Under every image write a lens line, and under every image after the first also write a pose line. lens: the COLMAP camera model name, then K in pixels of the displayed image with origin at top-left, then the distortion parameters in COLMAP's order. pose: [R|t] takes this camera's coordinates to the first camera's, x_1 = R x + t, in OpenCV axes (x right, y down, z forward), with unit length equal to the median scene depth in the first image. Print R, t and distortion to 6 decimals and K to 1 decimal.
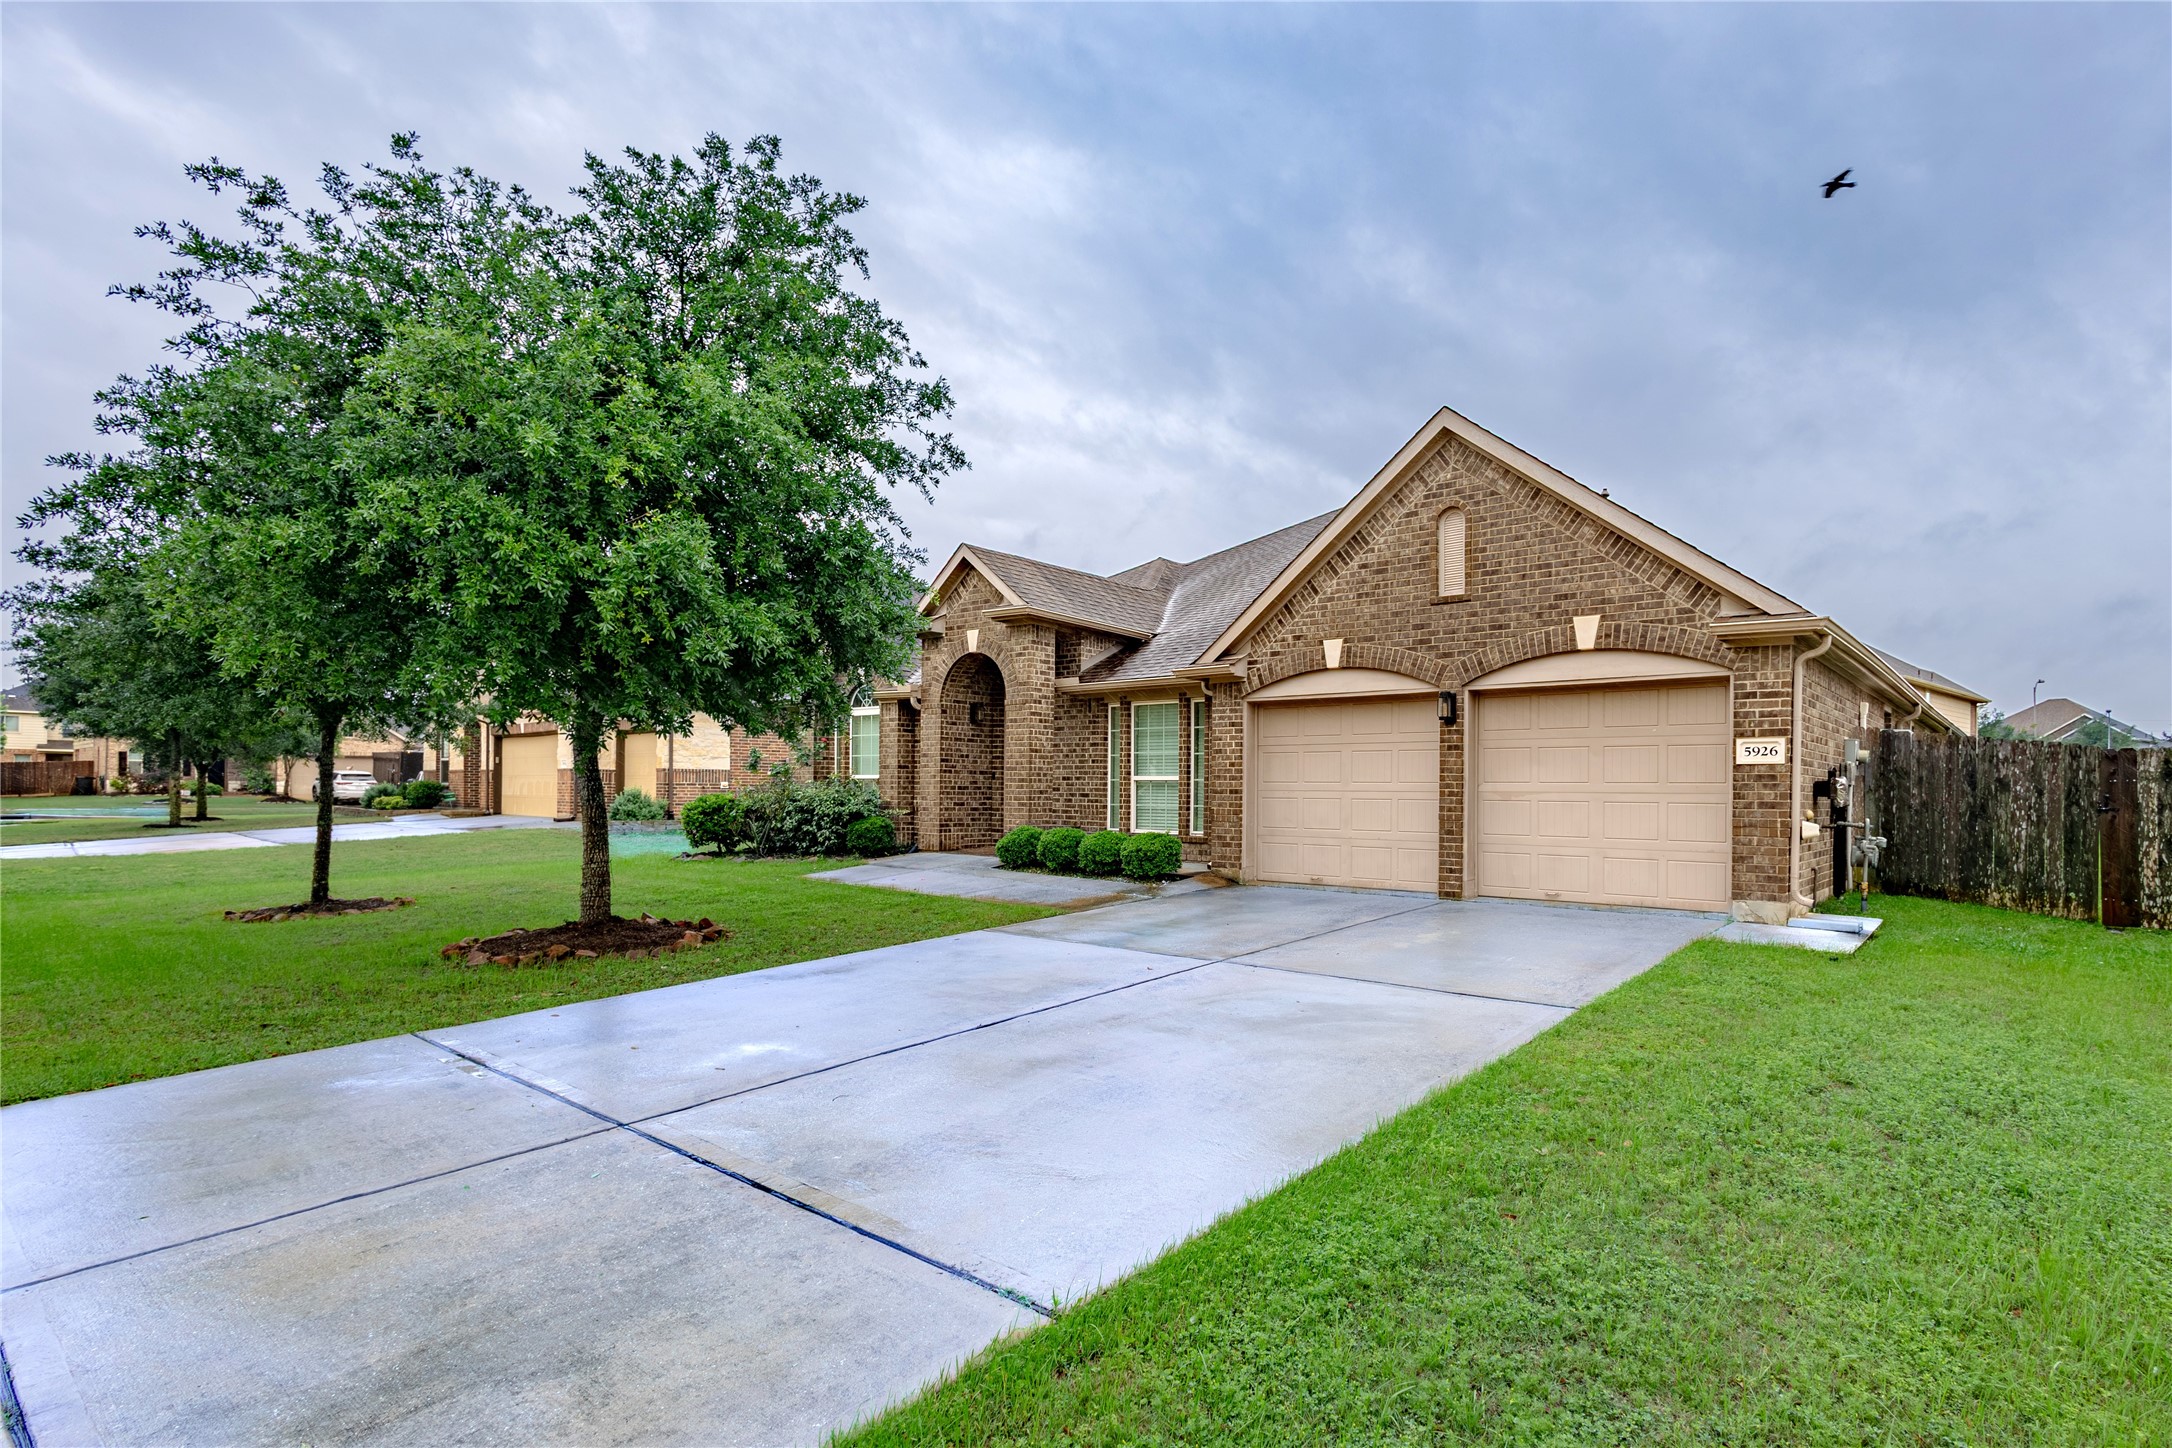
lens RADIAL K [[1040.8, 0, 1171.1], [0, 1040.8, 727.4], [0, 0, 1]] dist [0.000405, 0.000338]
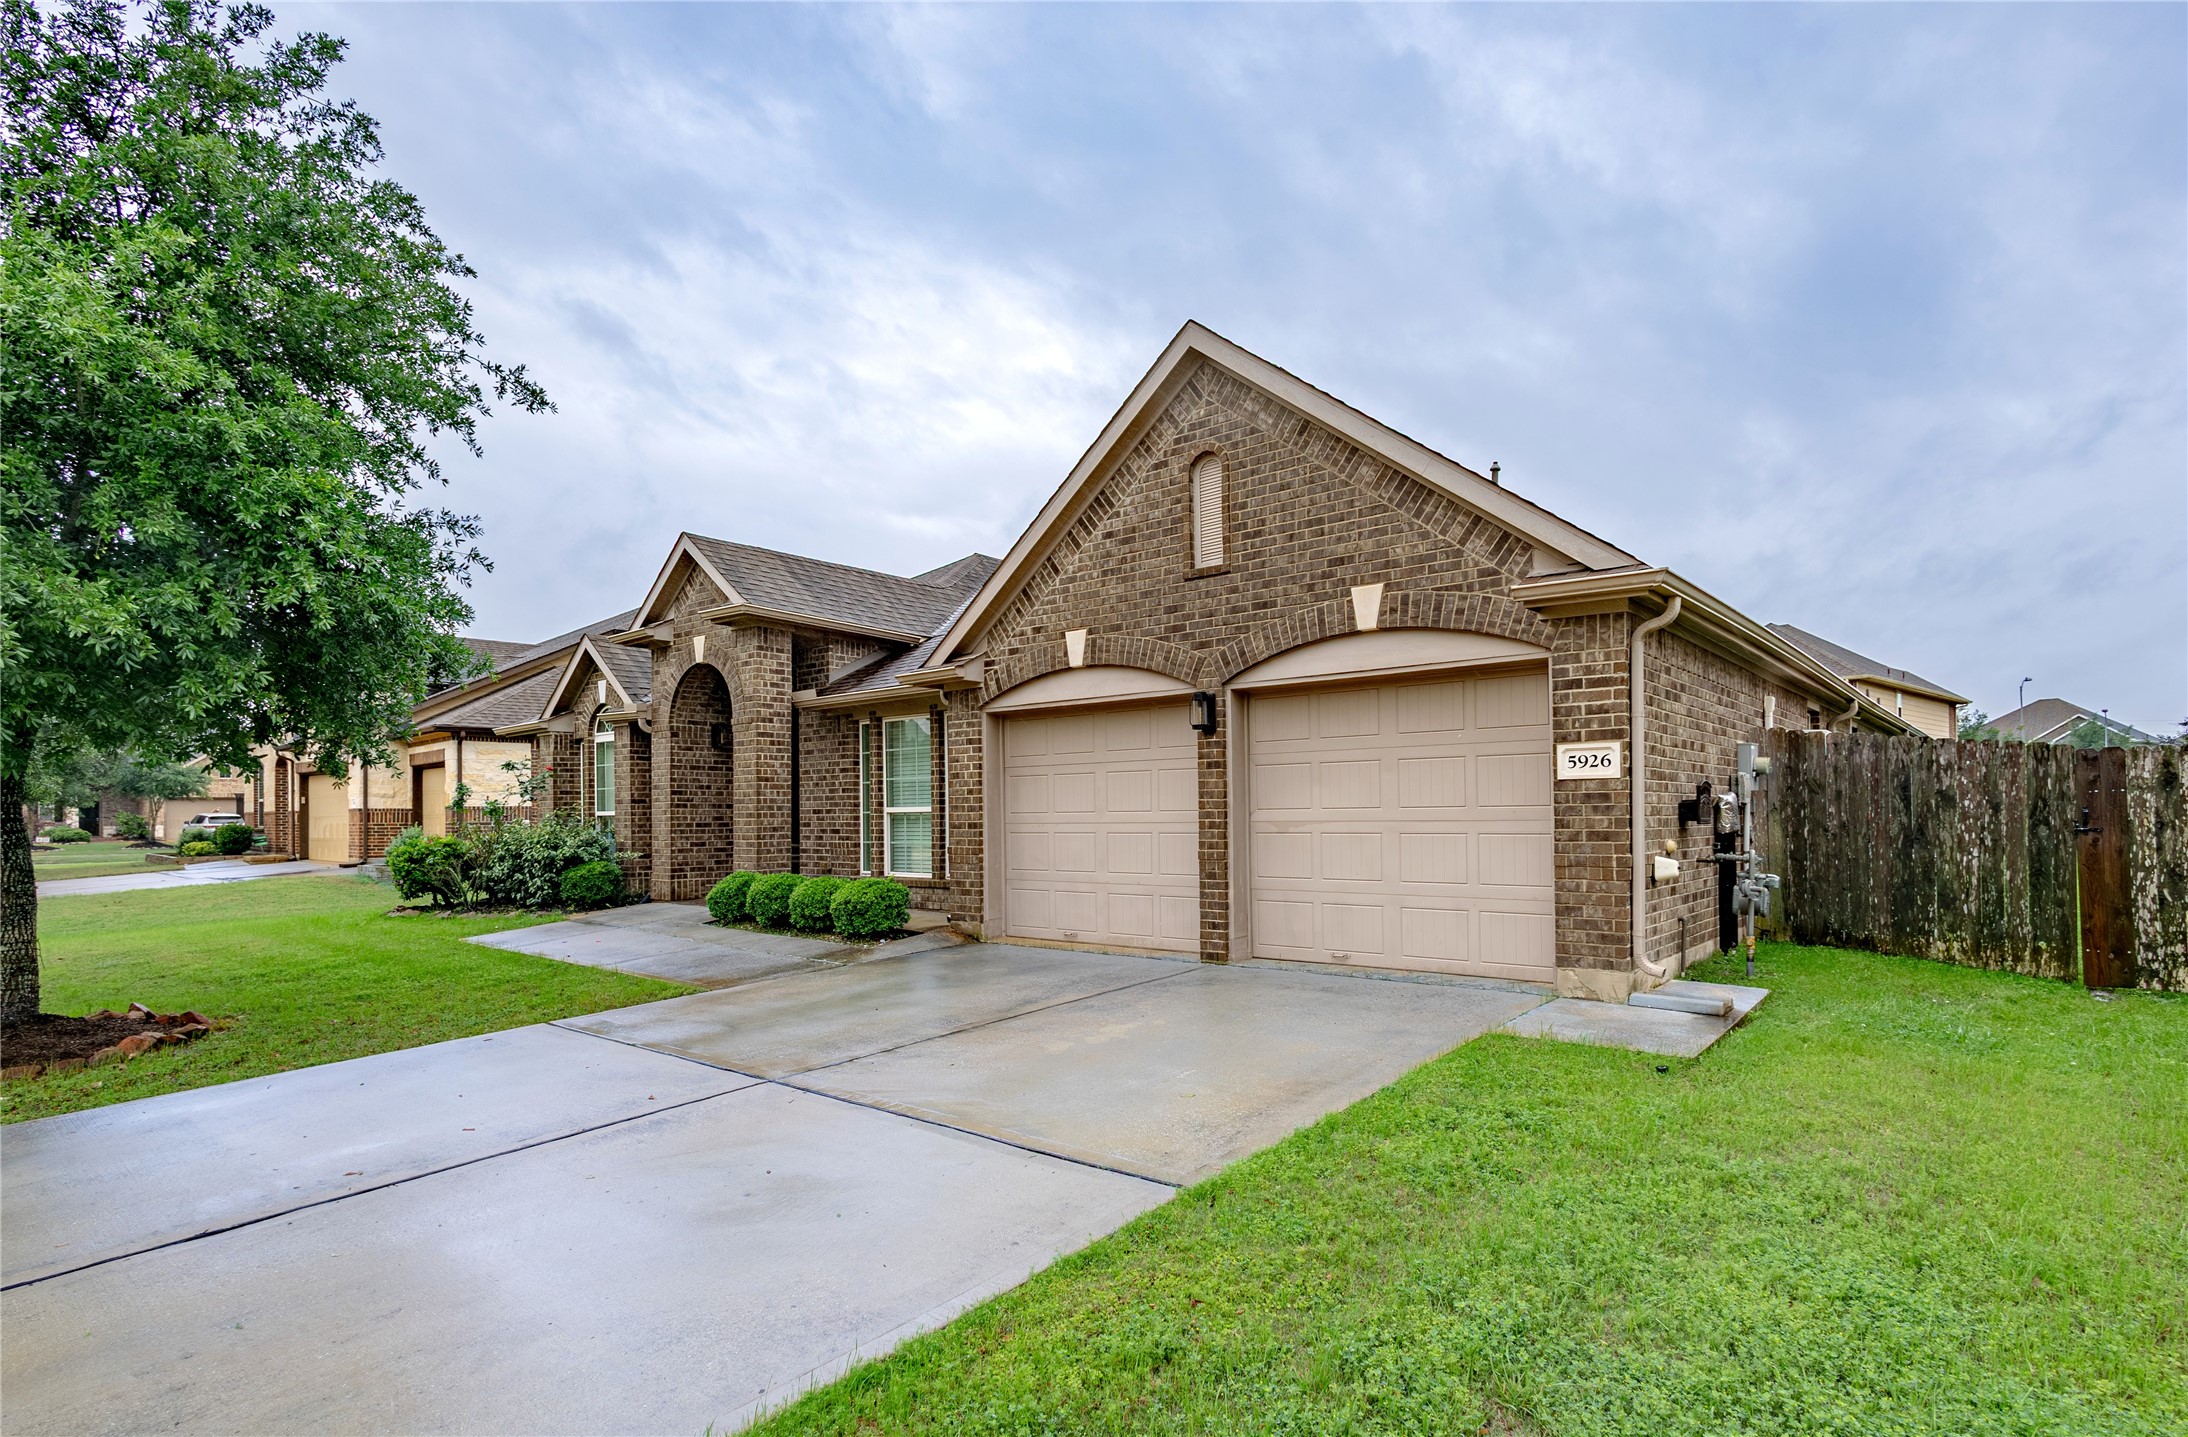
lens RADIAL K [[1066.5, 0, 1097.1], [0, 1066.5, 746.3], [0, 0, 1]] dist [0.001029, -0.000312]
pose [[0.999461, -0.021146, -0.025093, 0.199713], [0.021041, 0.999769, -0.004425, 0.007127], [0.025181, 0.003895, 0.999675, 0.206173]]
